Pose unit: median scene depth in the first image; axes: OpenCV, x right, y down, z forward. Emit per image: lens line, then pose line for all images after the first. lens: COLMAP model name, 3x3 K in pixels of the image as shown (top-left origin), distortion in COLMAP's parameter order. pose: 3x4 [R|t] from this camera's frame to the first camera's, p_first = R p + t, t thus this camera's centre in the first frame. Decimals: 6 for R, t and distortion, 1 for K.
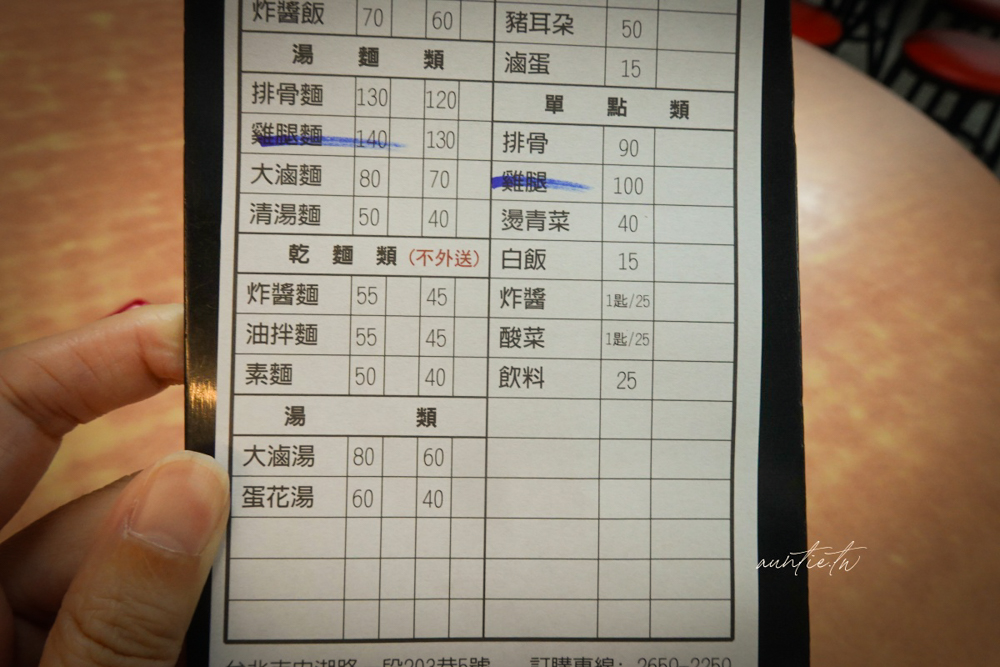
lens RADIAL K [[652.1, 0, 381.3], [0, 652.1, 335.0], [0, 0, 1]] dist [0.038497, -0.030219]
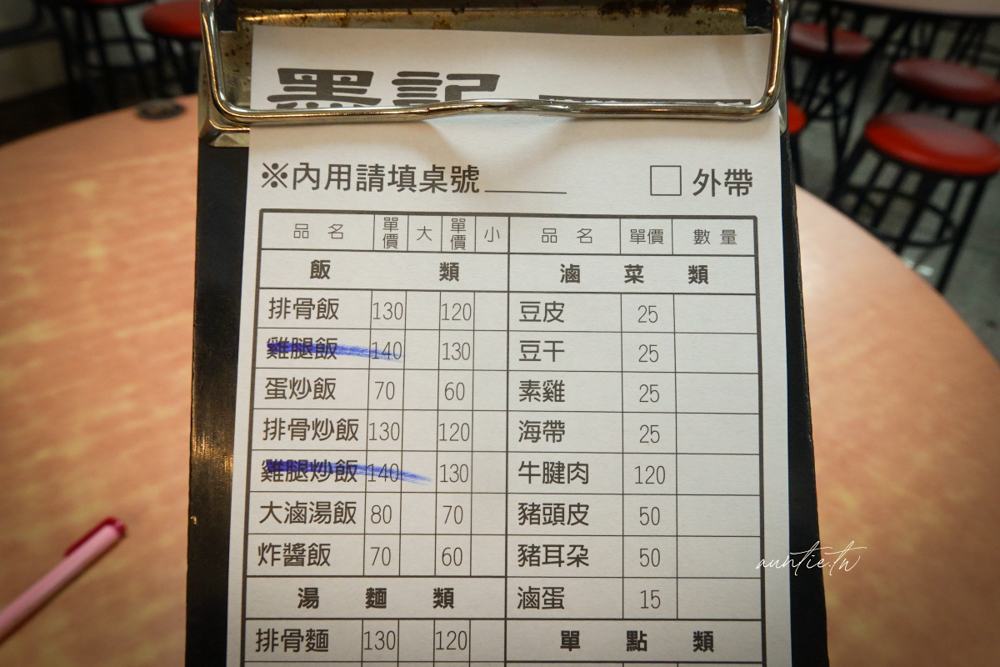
lens RADIAL K [[652.1, 0, 381.3], [0, 652.1, 335.0], [0, 0, 1]] dist [0.038497, -0.030219]
pose [[0.999587, 0.002465, -0.028635, 0.014190], [-0.004095, 0.998365, -0.057008, -0.705236], [0.028448, 0.057102, 0.997963, 0.010351]]
